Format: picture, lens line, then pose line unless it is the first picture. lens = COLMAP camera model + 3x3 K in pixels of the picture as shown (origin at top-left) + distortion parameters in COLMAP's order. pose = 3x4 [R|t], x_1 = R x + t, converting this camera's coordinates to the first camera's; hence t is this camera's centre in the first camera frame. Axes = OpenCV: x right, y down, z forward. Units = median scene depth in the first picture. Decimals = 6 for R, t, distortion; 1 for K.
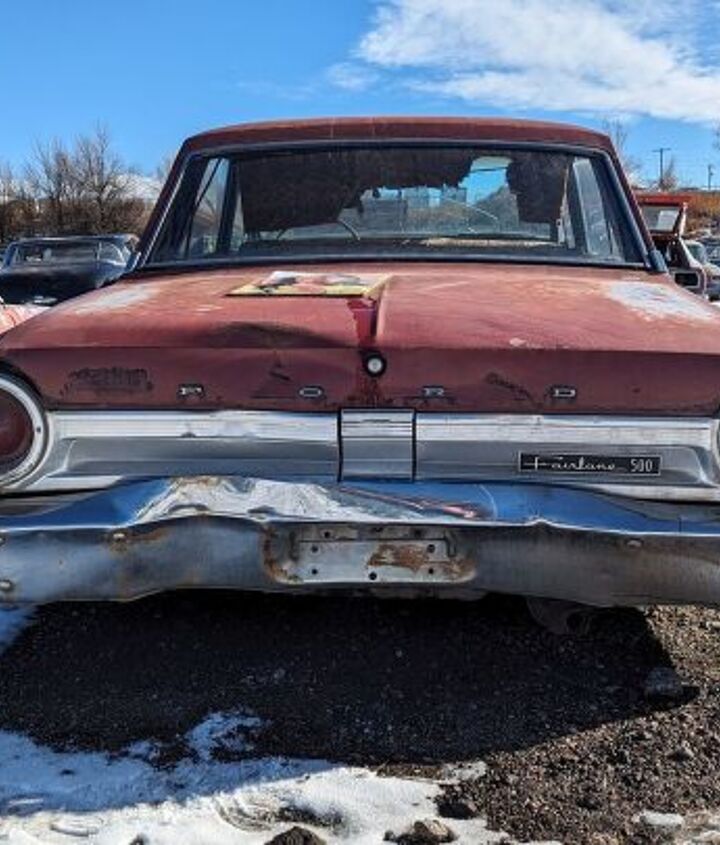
lens RADIAL K [[1115.9, 0, 338.6], [0, 1115.9, 422.1], [0, 0, 1]] dist [0.092085, -0.115952]
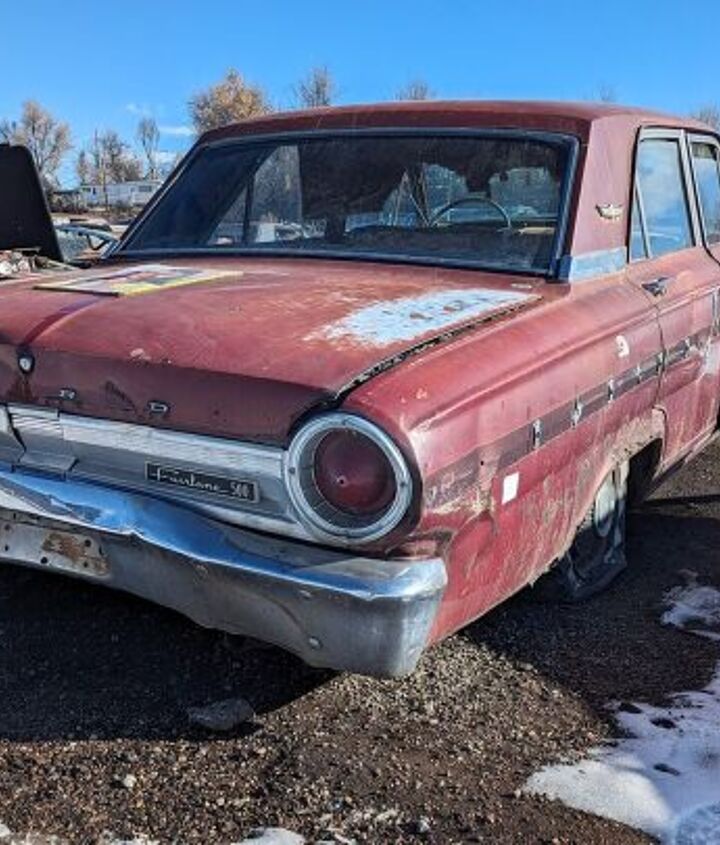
lens RADIAL K [[1115.9, 0, 338.6], [0, 1115.9, 422.1], [0, 0, 1]] dist [0.092085, -0.115952]
pose [[0.876533, 0.104374, -0.469890, 0.783257], [-0.087327, 0.994490, 0.057999, -0.082005], [0.473354, -0.009804, 0.880818, 0.194559]]
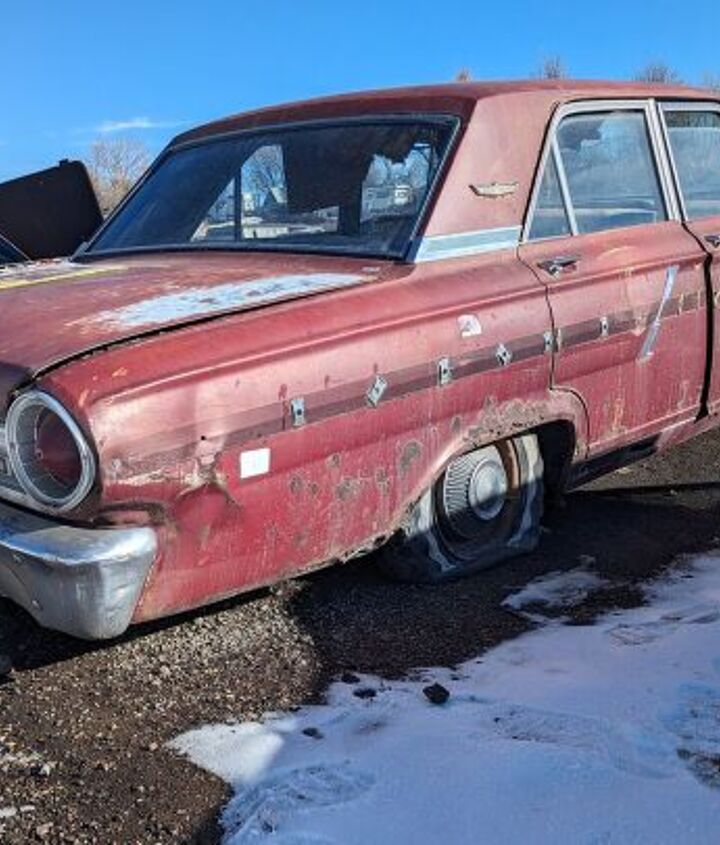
lens RADIAL K [[1115.9, 0, 338.6], [0, 1115.9, 422.1], [0, 0, 1]] dist [0.092085, -0.115952]
pose [[0.737929, 0.097822, -0.667751, 1.190035], [-0.062518, 0.995093, 0.076688, -0.100615], [0.671977, -0.014844, 0.740424, 0.428980]]
